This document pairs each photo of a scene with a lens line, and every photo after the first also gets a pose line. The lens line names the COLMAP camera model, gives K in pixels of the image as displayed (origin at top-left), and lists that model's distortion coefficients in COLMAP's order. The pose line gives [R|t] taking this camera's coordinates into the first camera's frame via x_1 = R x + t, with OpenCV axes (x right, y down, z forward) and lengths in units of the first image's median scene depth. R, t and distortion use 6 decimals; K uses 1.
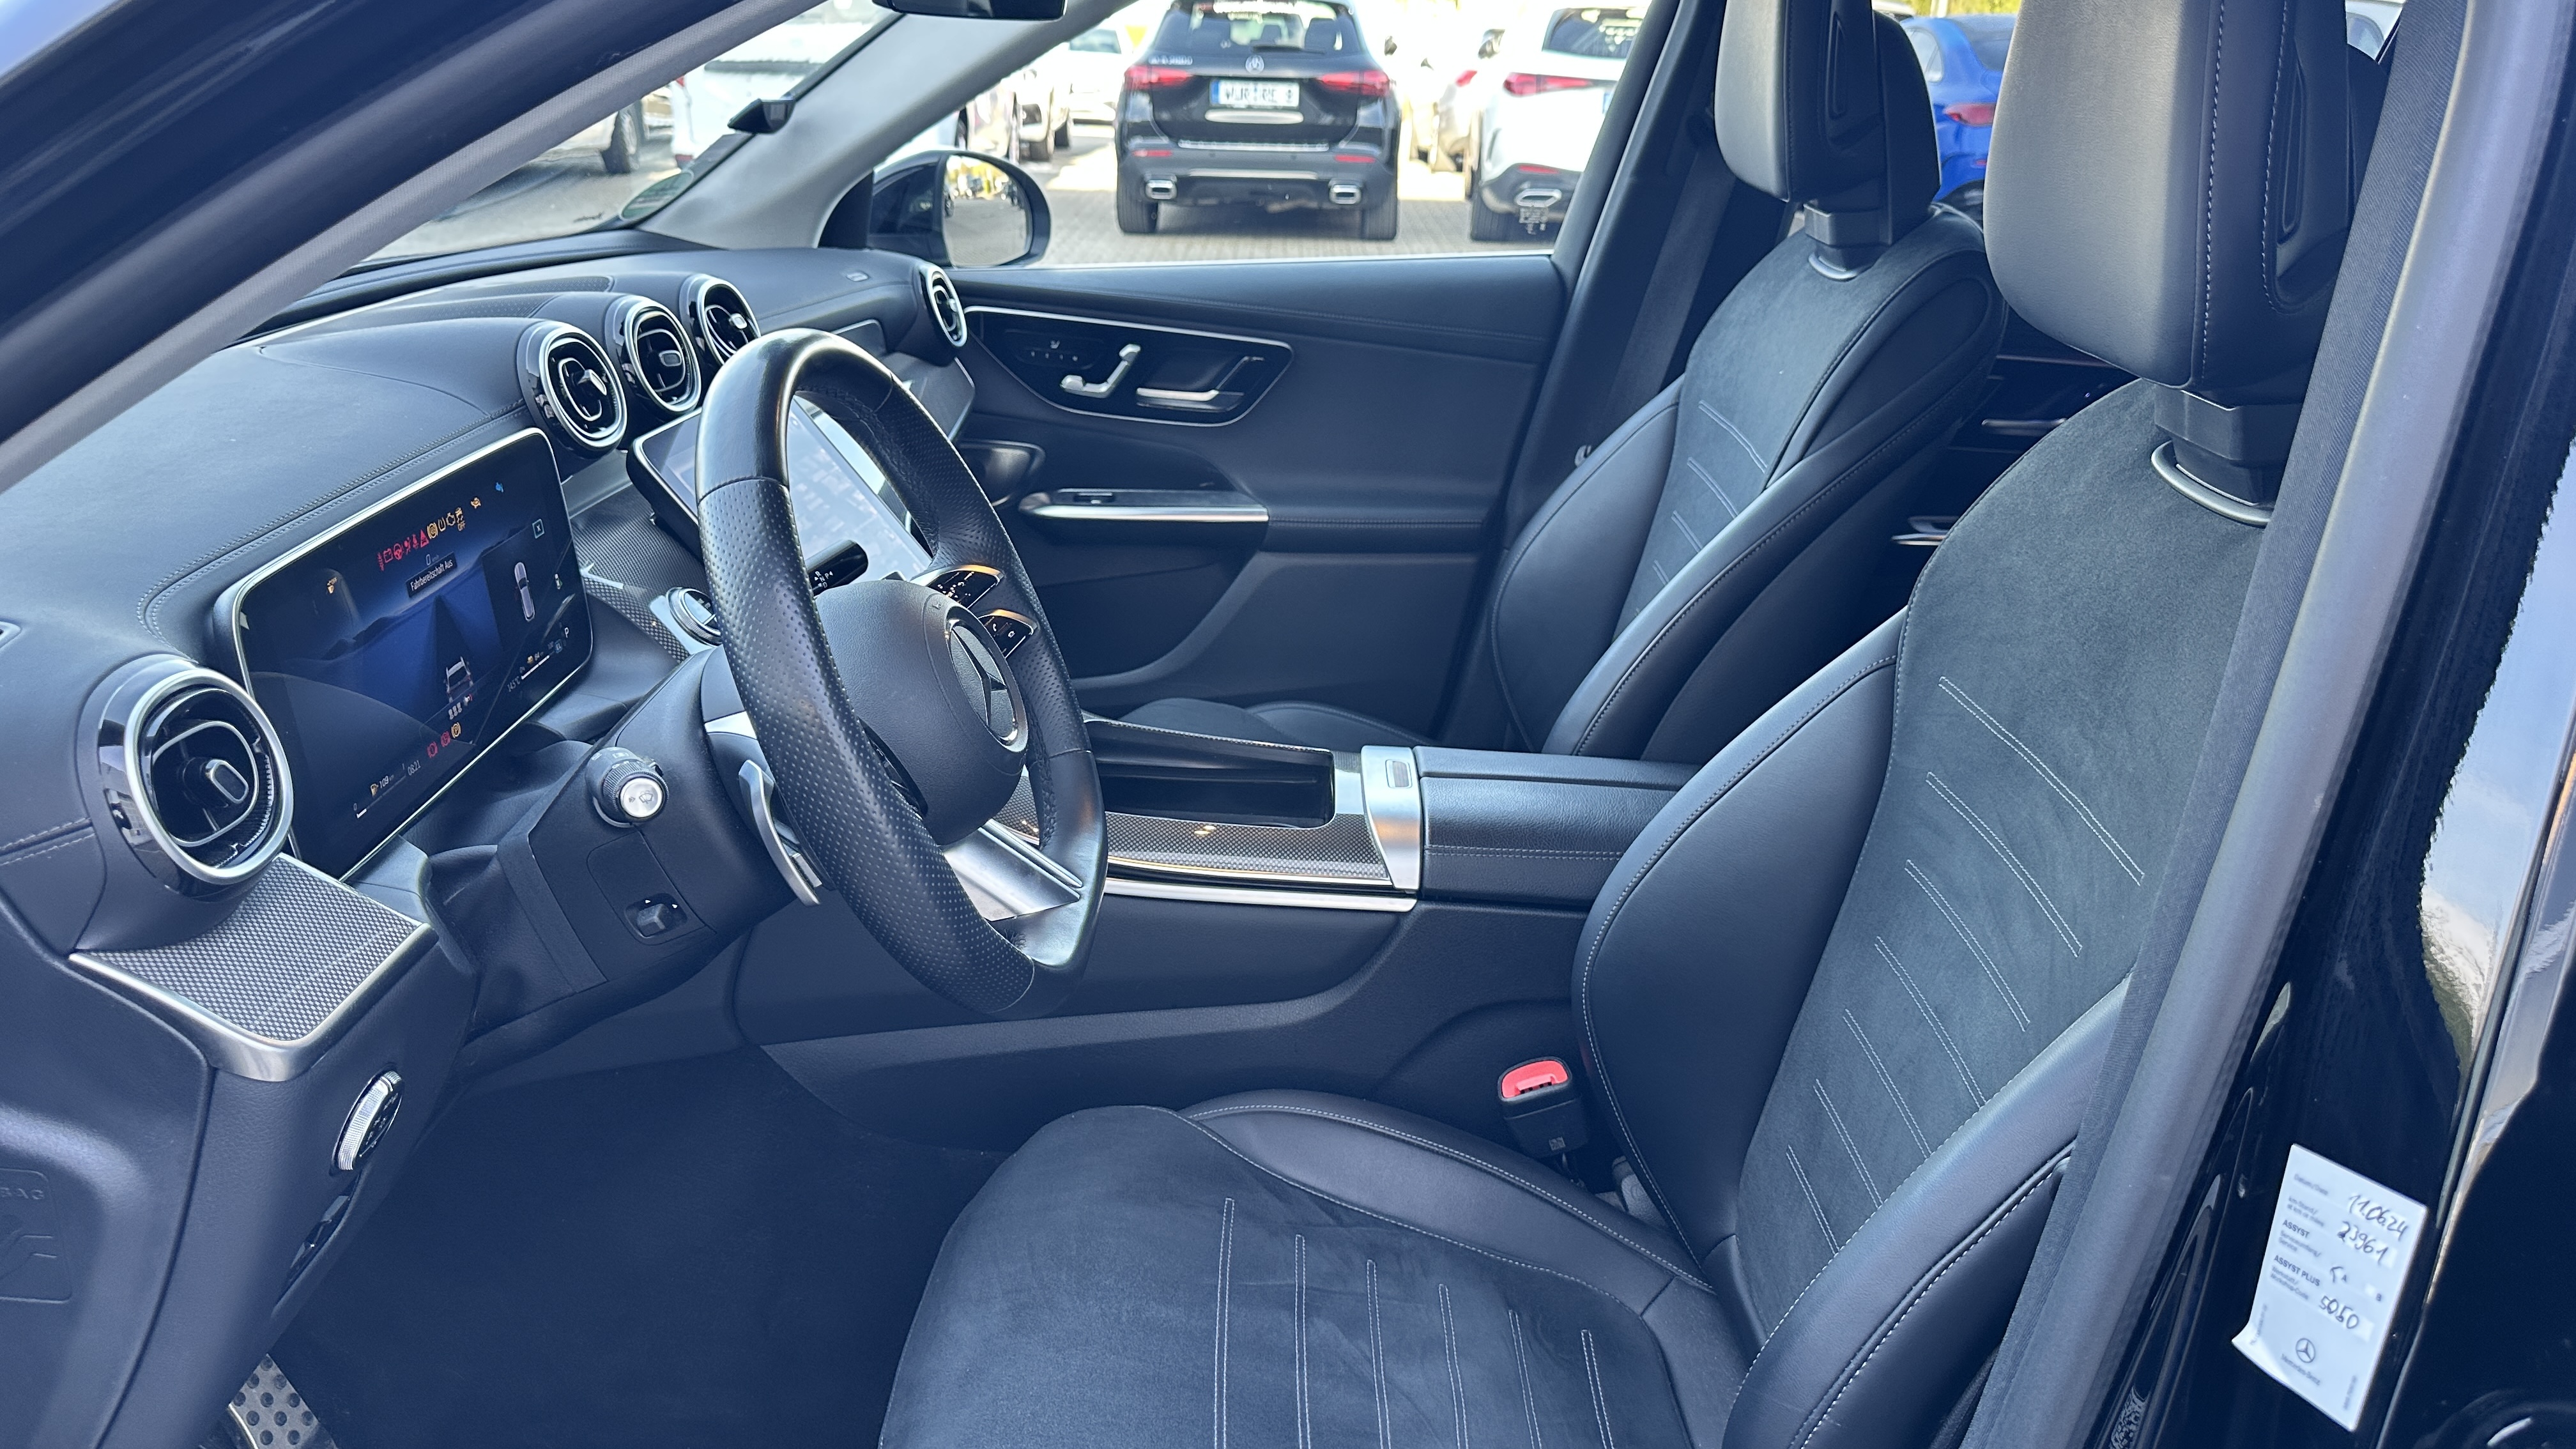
lens RADIAL K [[1785.5, 0, 1316.6], [0, 1785.5, 735.7], [0, 0, 1]] dist [0.062581, -0.097220]
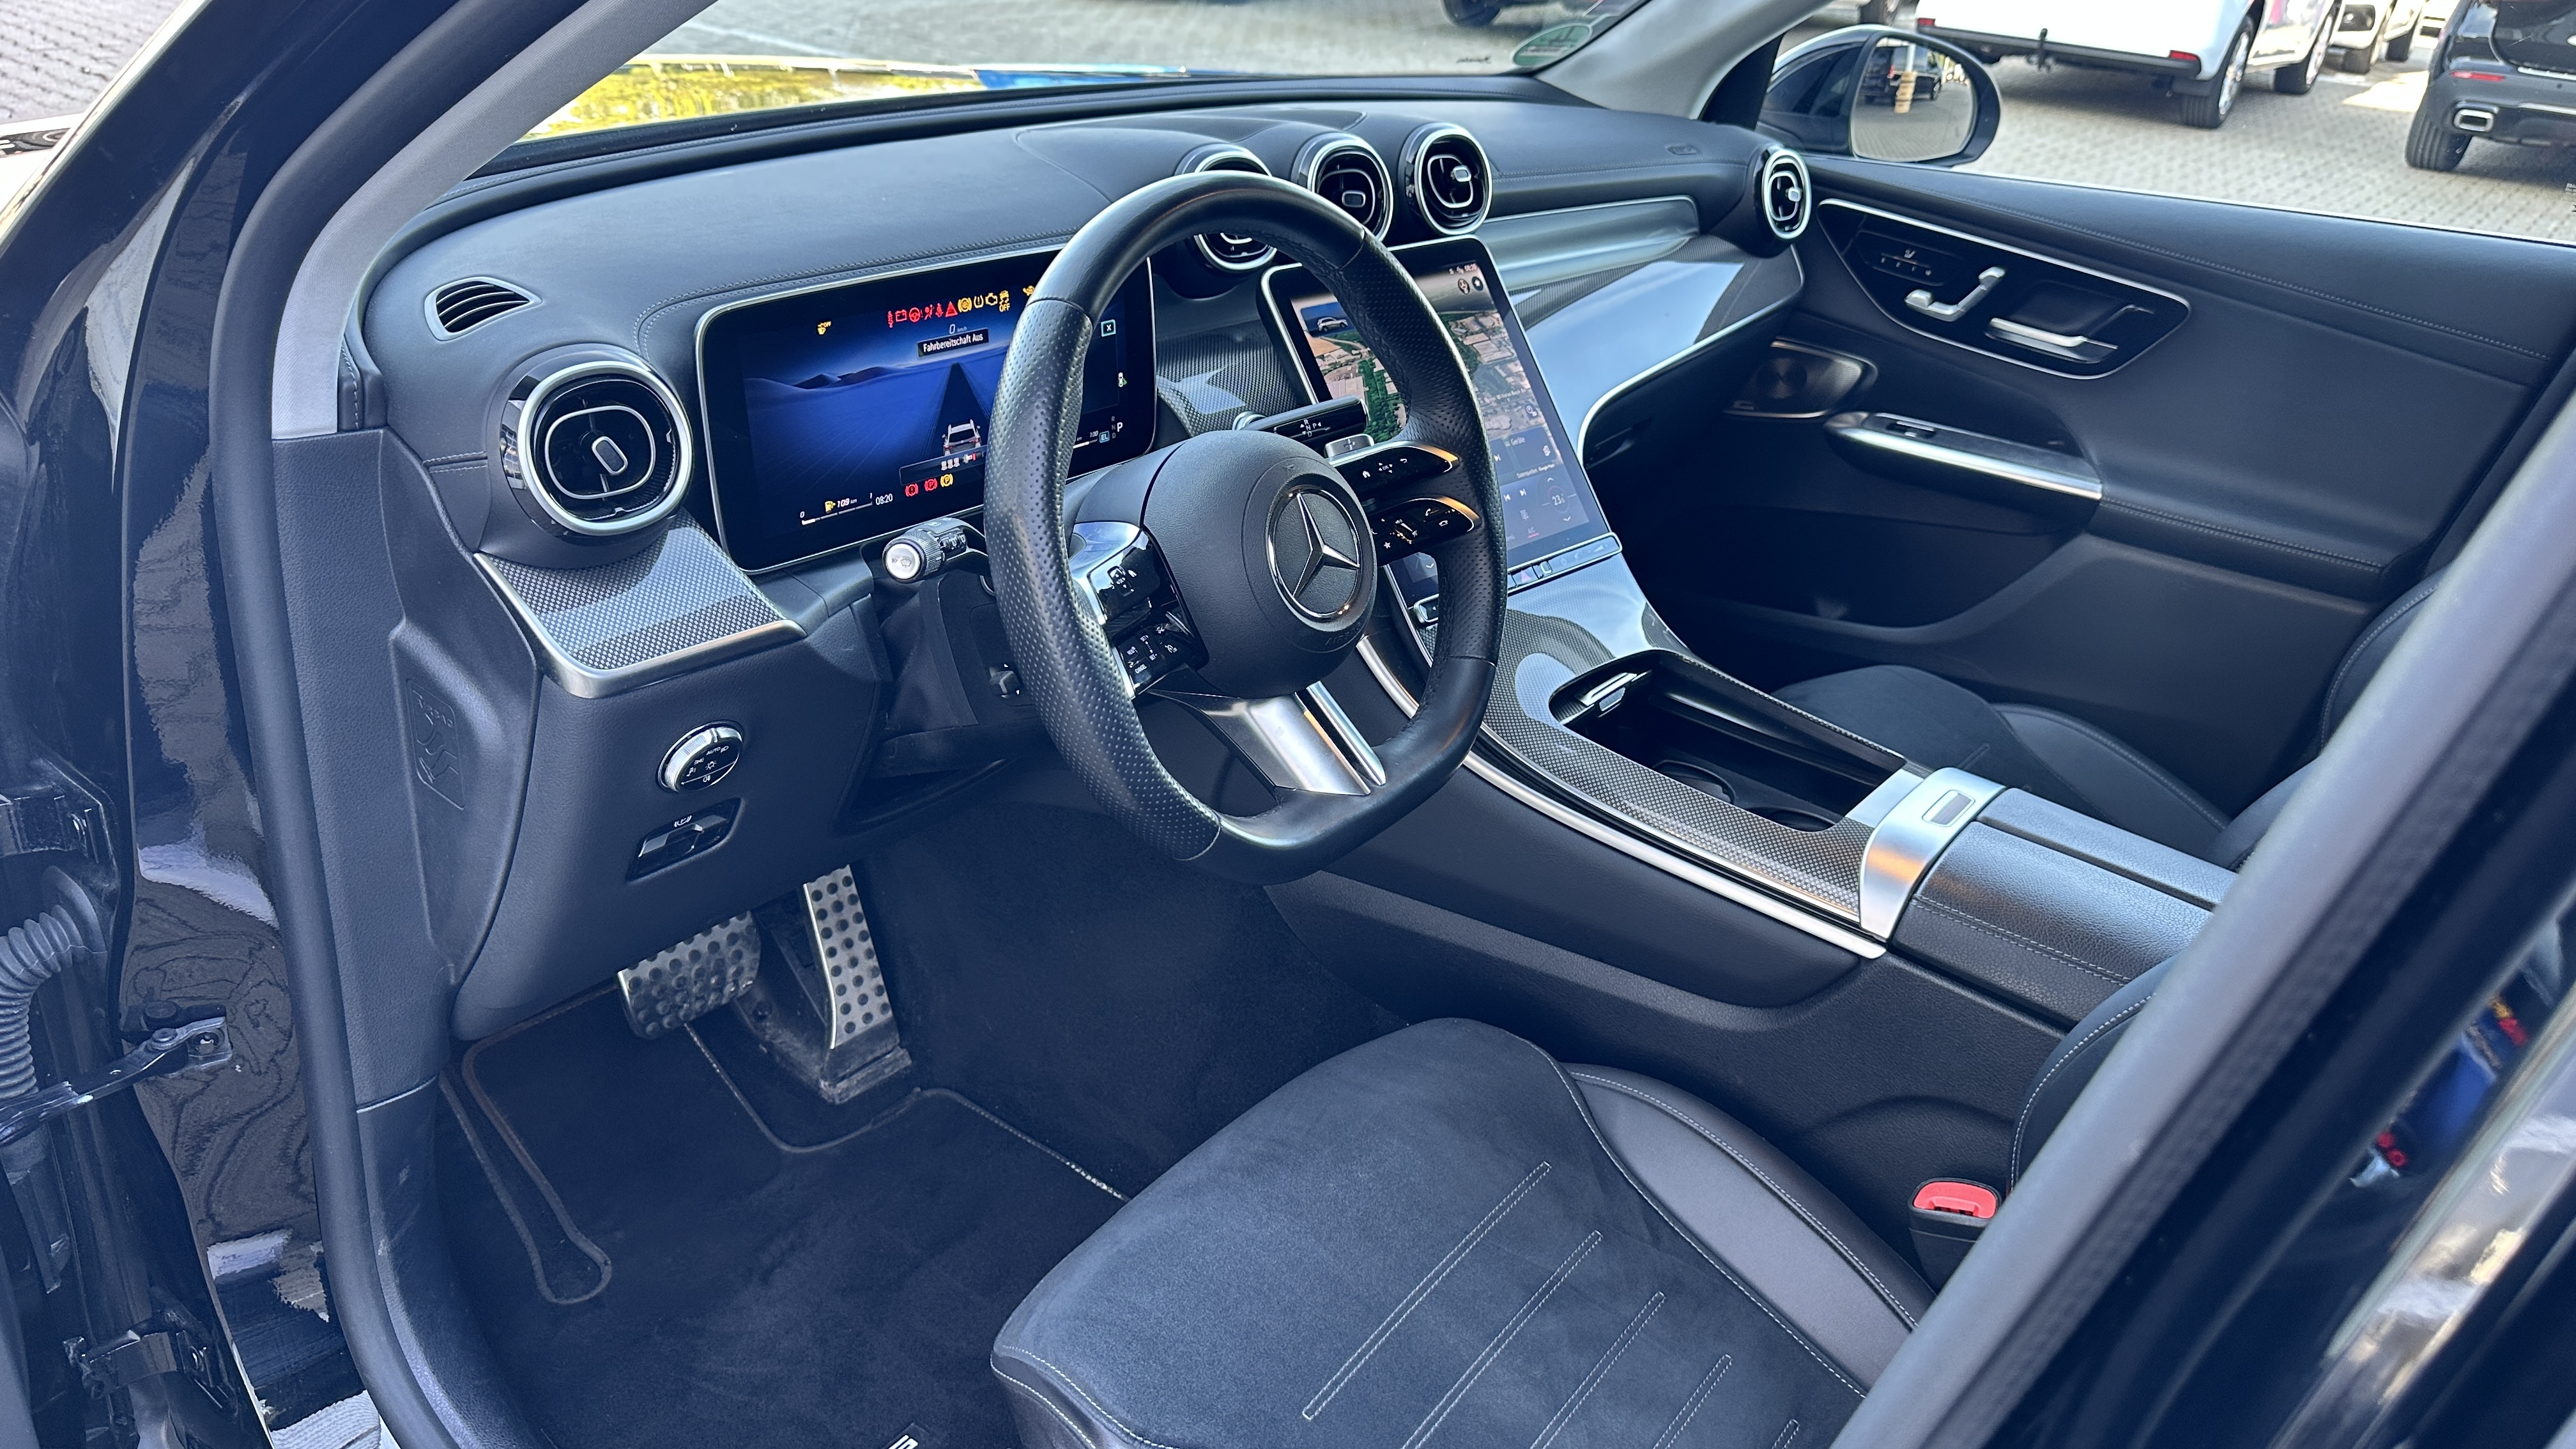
lens RADIAL K [[1785.5, 0, 1316.6], [0, 1785.5, 735.7], [0, 0, 1]] dist [0.062581, -0.097220]
pose [[0.787715, 0.305119, -0.535170, 0.176973], [-0.270799, 0.951795, 0.144063, -0.036513], [0.553328, 0.031443, 0.832370, 0.085999]]
